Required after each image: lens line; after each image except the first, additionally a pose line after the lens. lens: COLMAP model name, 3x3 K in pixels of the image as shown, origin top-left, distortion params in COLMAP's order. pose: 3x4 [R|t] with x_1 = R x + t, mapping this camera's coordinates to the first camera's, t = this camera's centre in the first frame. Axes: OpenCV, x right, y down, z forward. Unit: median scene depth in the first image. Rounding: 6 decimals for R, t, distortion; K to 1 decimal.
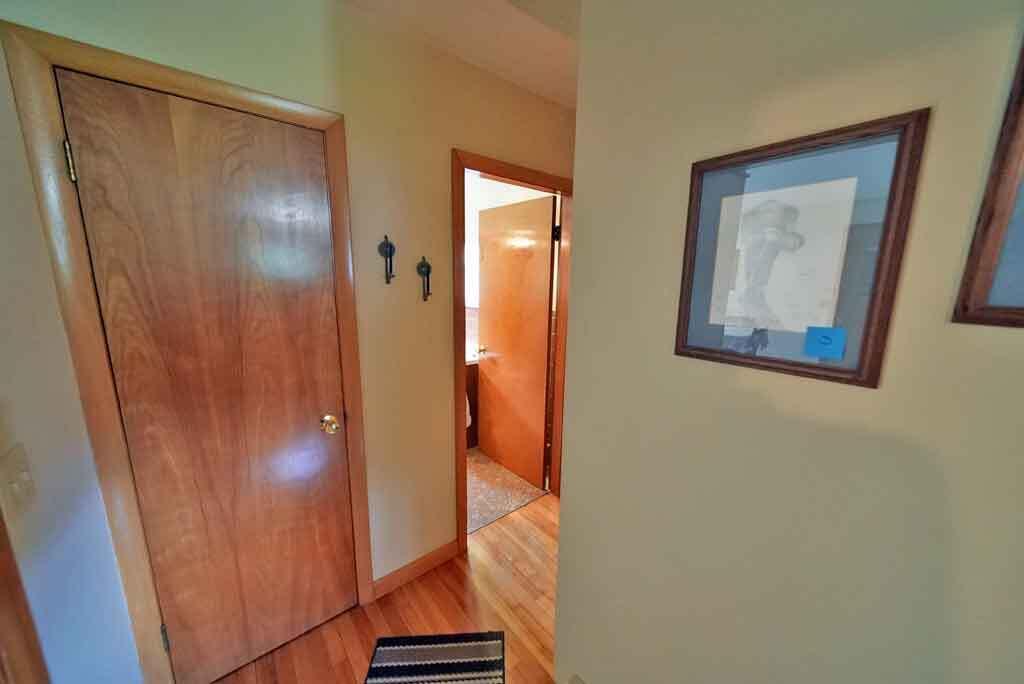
lens RADIAL K [[350.8, 0, 512.0], [0, 350.8, 342.0], [0, 0, 1]] dist [0.005389, -0.000078]
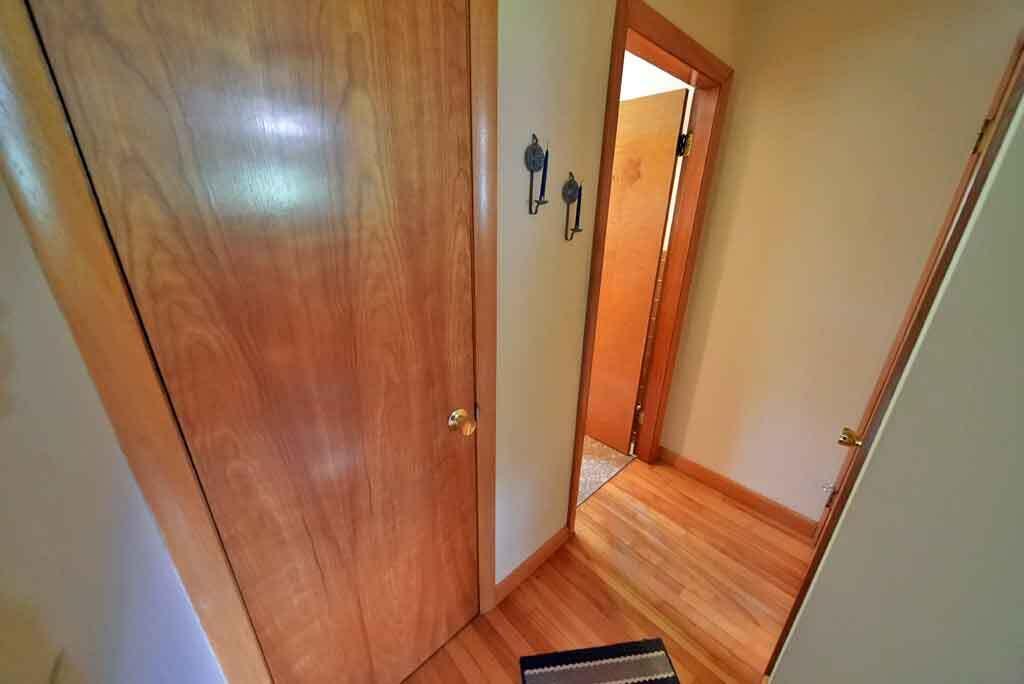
lens RADIAL K [[350.8, 0, 512.0], [0, 350.8, 342.0], [0, 0, 1]] dist [0.005389, -0.000078]
pose [[0.998411, -0.018299, 0.053295, -0.424508], [0.008641, 0.984335, 0.176095, -0.045691], [-0.055682, -0.175355, 0.982929, 0.305760]]
